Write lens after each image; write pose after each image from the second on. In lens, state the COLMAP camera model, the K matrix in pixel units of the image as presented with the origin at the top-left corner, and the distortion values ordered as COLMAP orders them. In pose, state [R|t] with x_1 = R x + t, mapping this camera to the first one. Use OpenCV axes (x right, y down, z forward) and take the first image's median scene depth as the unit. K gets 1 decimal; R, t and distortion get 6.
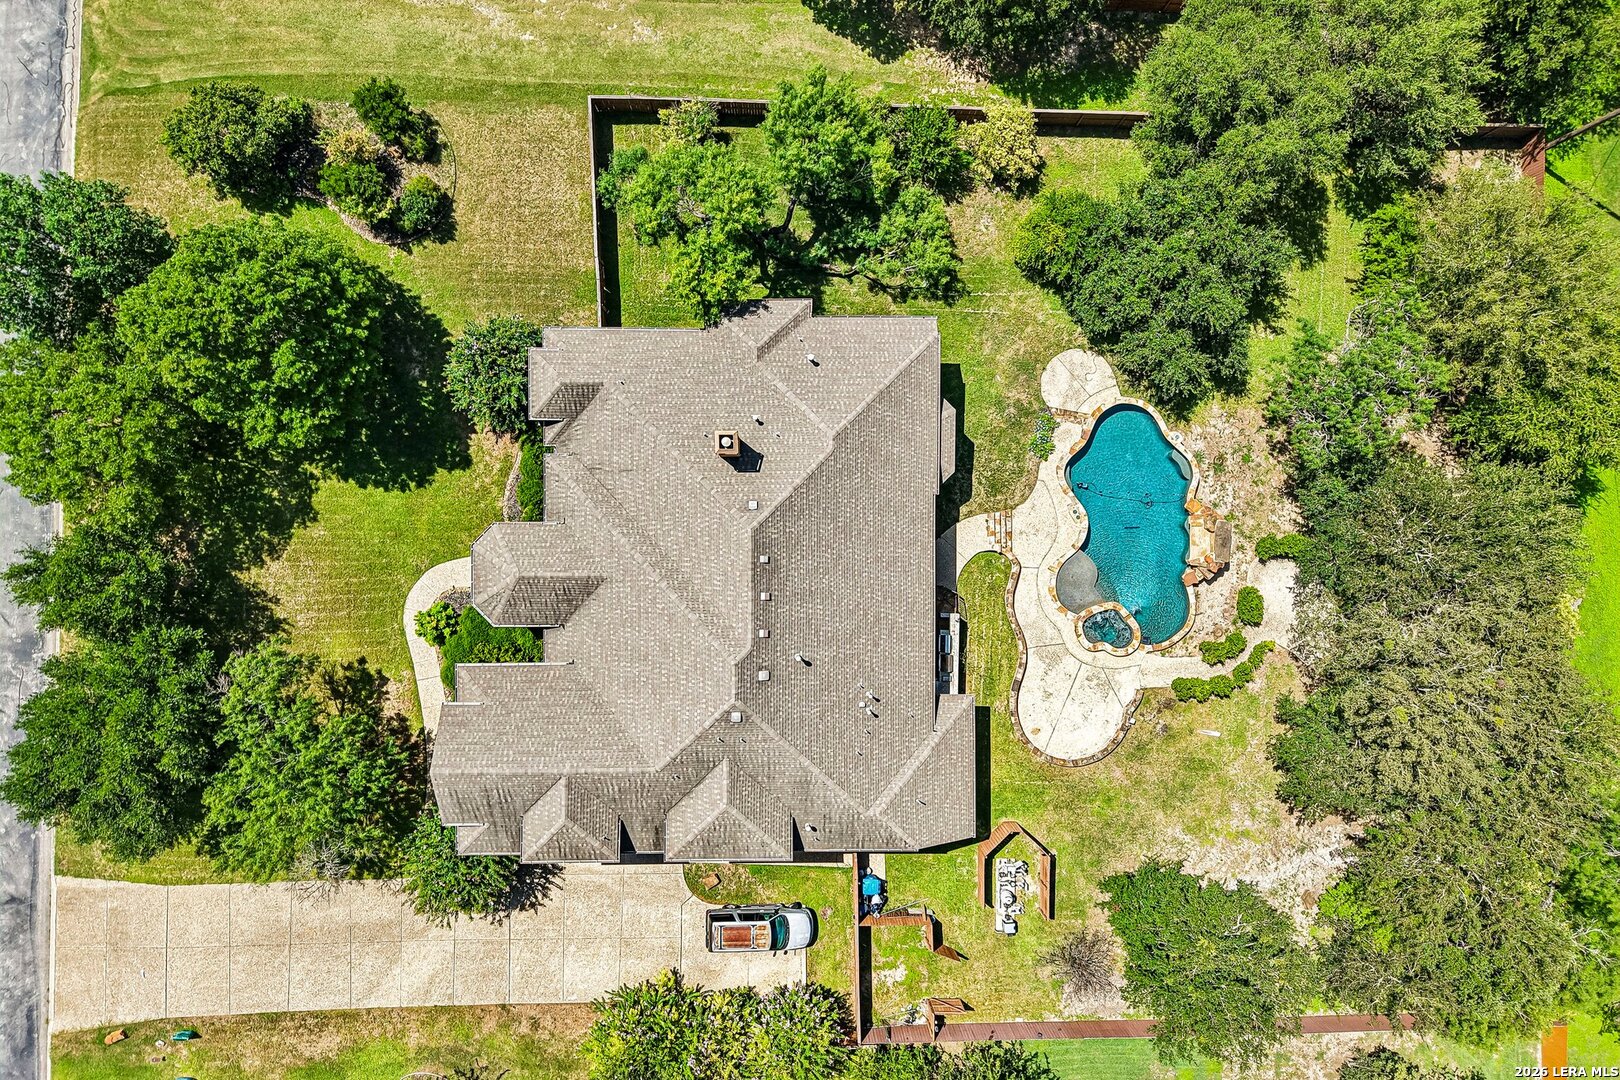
lens RADIAL K [[1080.7, 0, 805.8], [0, 1080.7, 545.3], [0, 0, 1]] dist [0.016186, -0.012202]
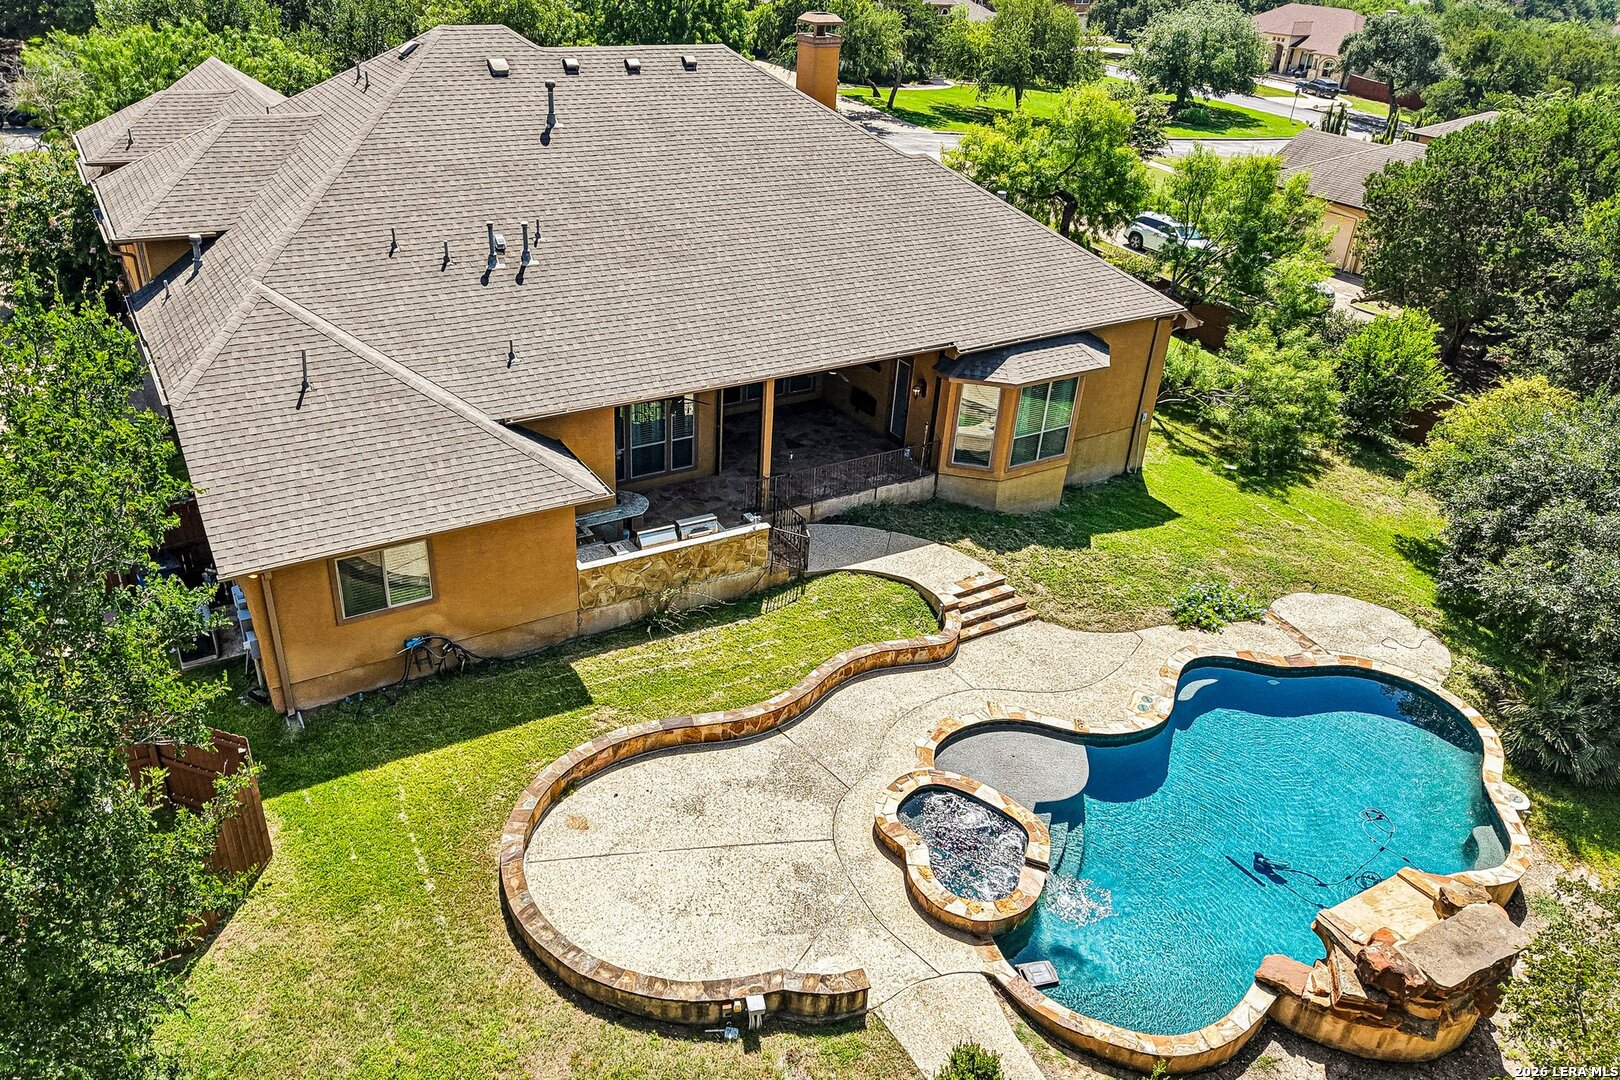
lens RADIAL K [[1147.6, 0, 765.9], [0, 1147.6, 541.8], [0, 0, 1]] dist [0.018033, -0.004001]
pose [[0.507301, 0.422142, -0.751293, 0.470688], [-0.860889, 0.208856, -0.463950, 0.269859], [-0.038941, 0.882142, 0.469370, 0.766899]]
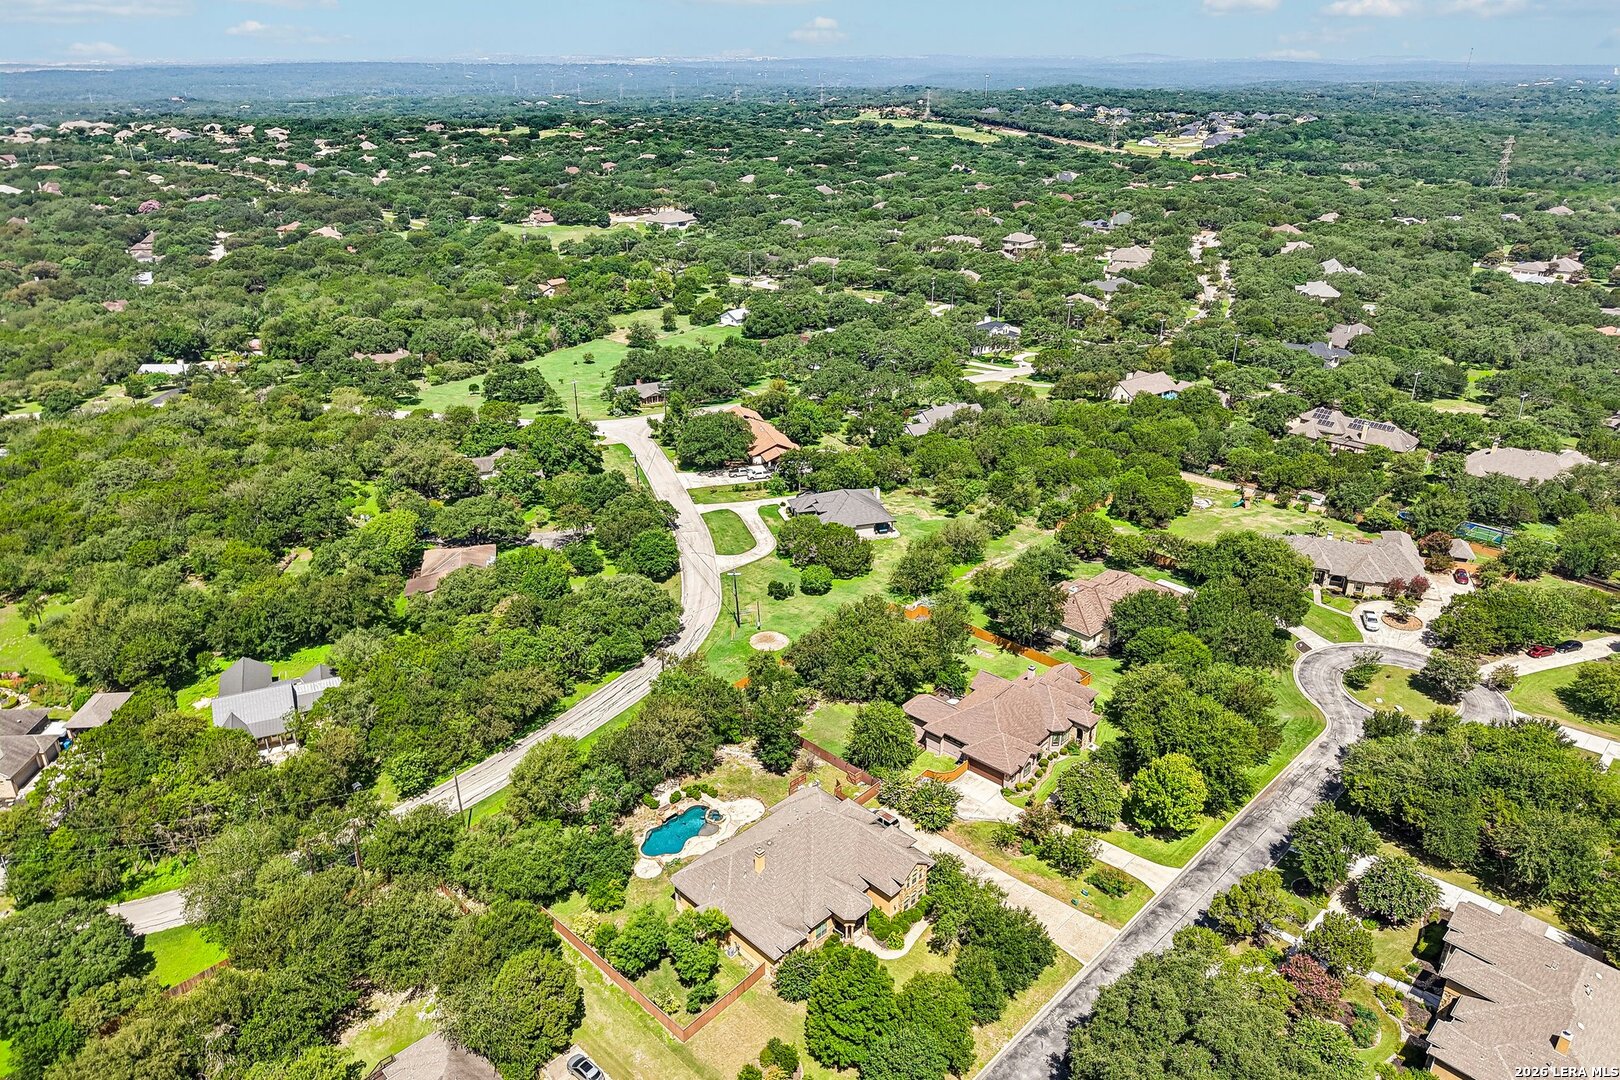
lens RADIAL K [[1082.0, 0, 816.6], [0, 1082.0, 535.6], [0, 0, 1]] dist [0.062344, -0.116227]
pose [[-0.706910, -0.309597, 0.635946, -1.429766], [0.707095, -0.287505, 0.646032, -1.312278], [-0.017172, 0.906361, 0.422155, -0.805046]]
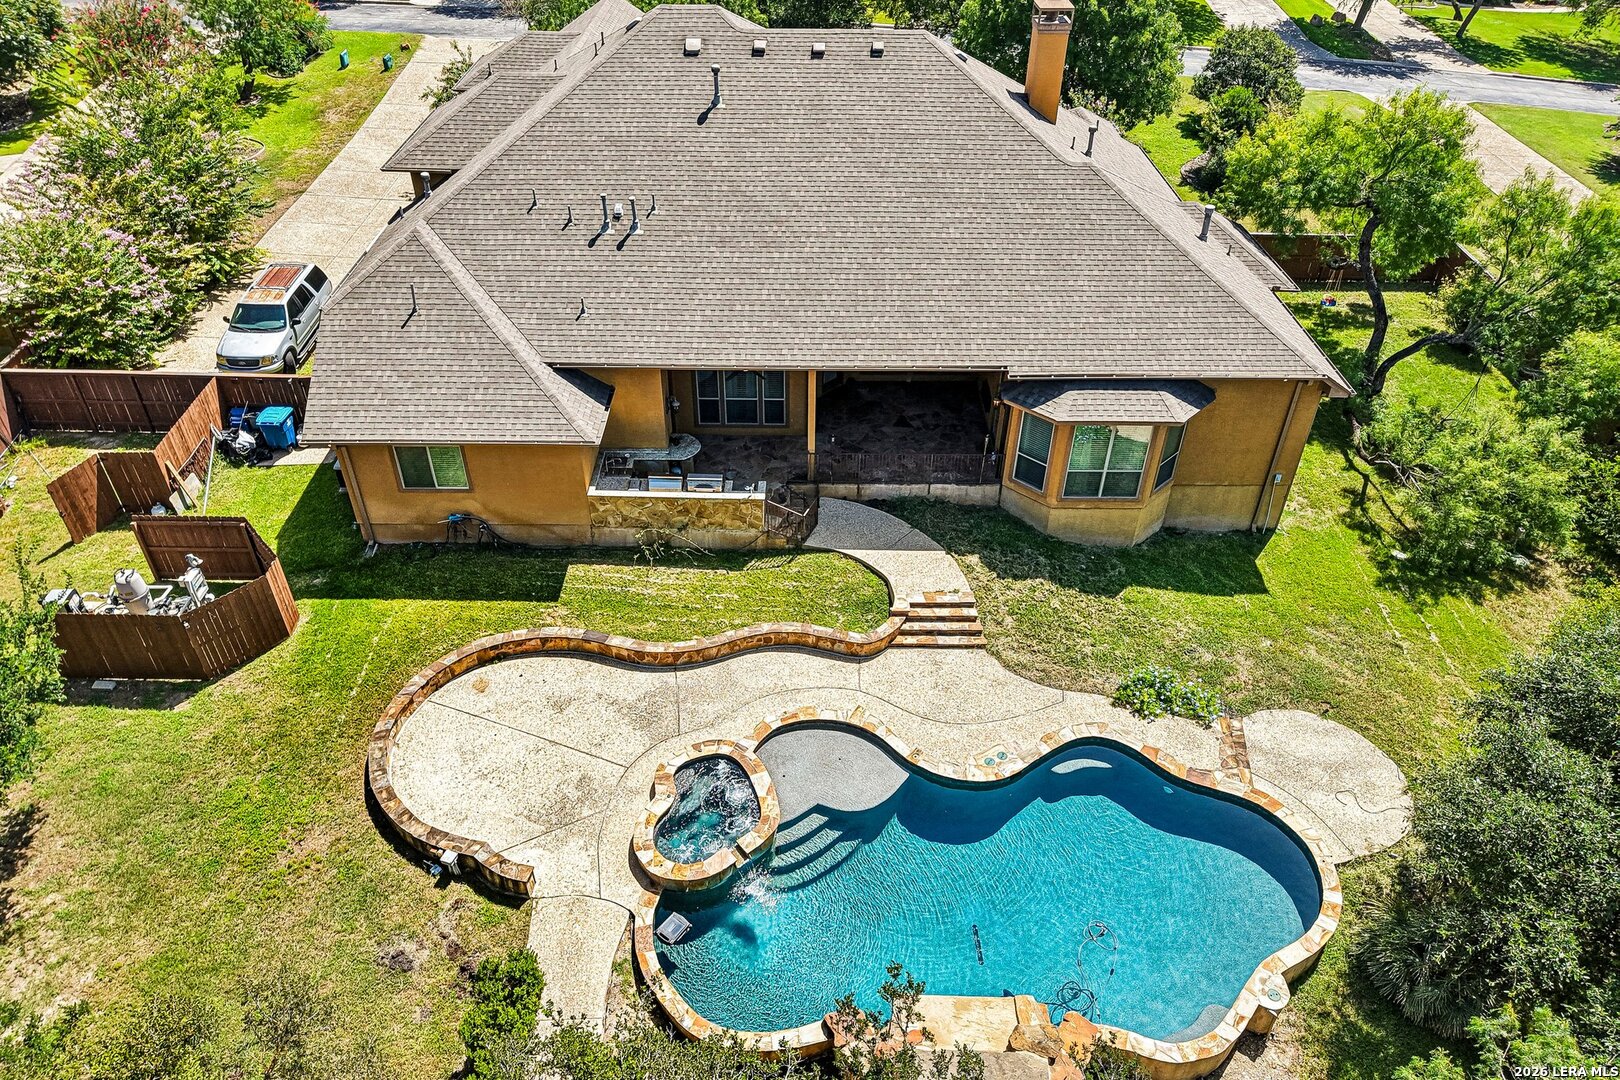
lens RADIAL K [[1062.2, 0, 806.4], [0, 1062.2, 562.5], [0, 0, 1]] dist [0.012149, -0.002104]
pose [[0.002753, 0.606040, -0.795429, 0.525662], [-0.999882, -0.010347, -0.011345, 0.048612], [-0.015106, 0.795367, 0.605940, 0.708181]]
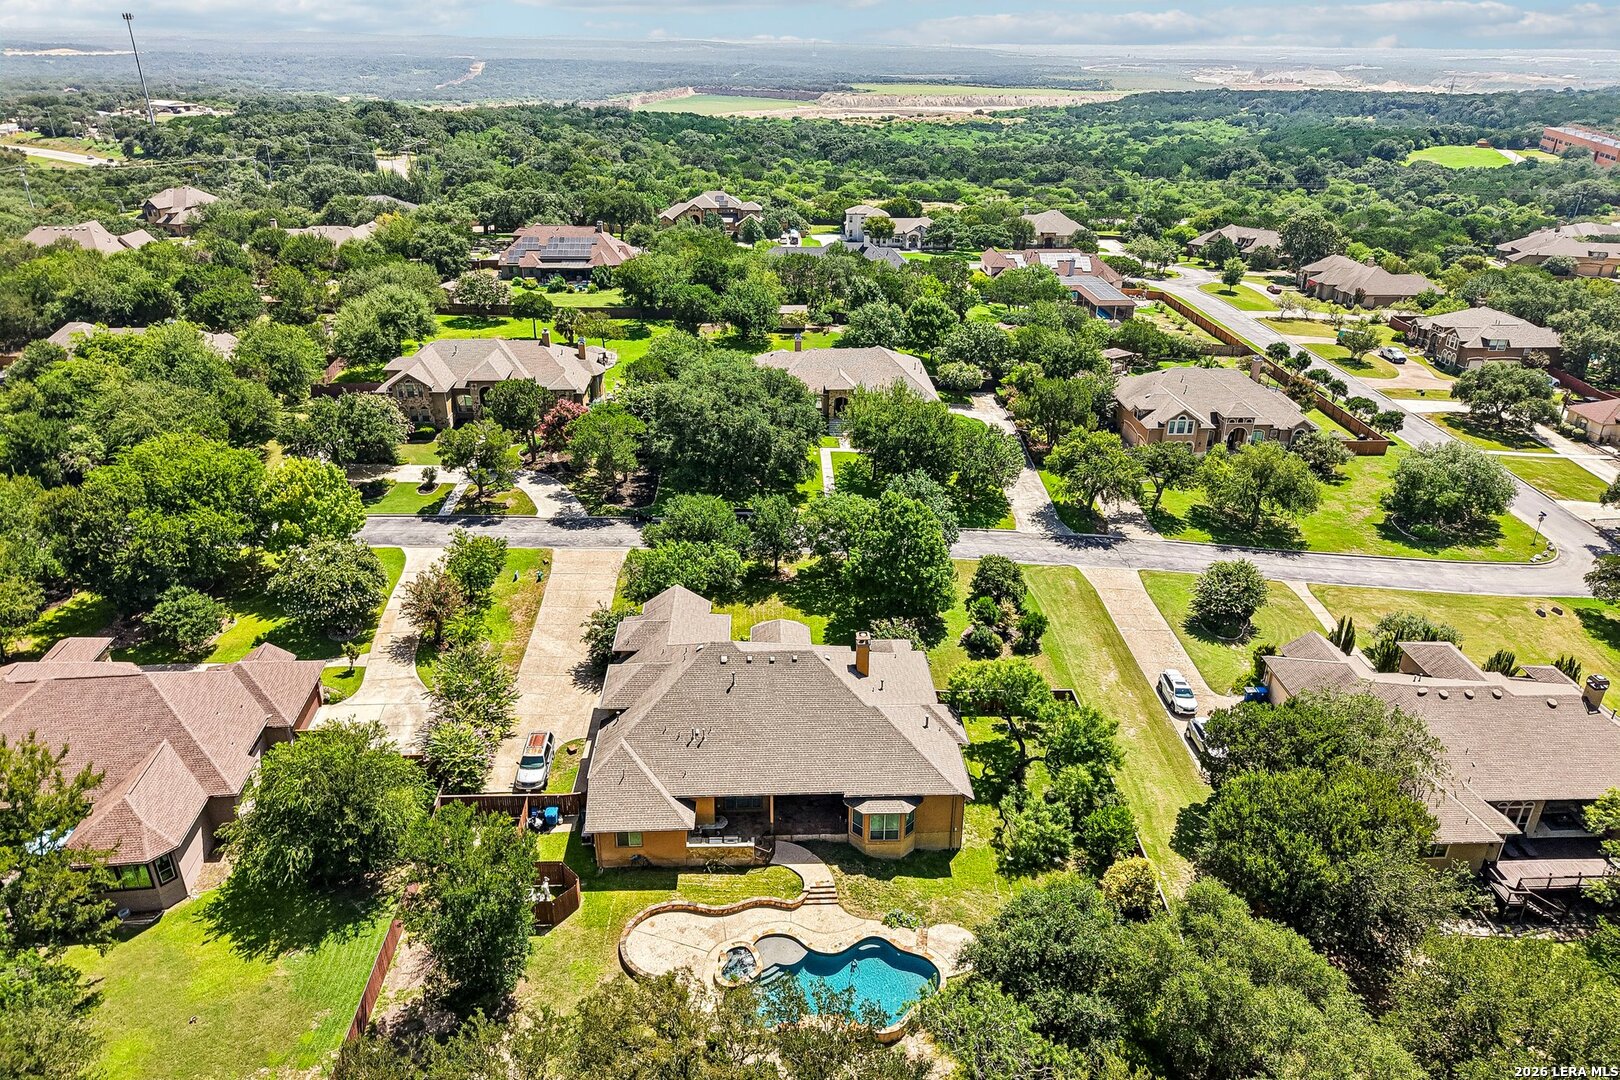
lens RADIAL K [[1083.4, 0, 812.7], [0, 1083.4, 533.9], [0, 0, 1]] dist [0.036391, -0.036705]
pose [[0.047054, 0.396536, -0.916812, 1.147161], [-0.998770, 0.004284, -0.049408, 0.055091], [-0.015664, 0.918009, 0.396250, 0.140678]]
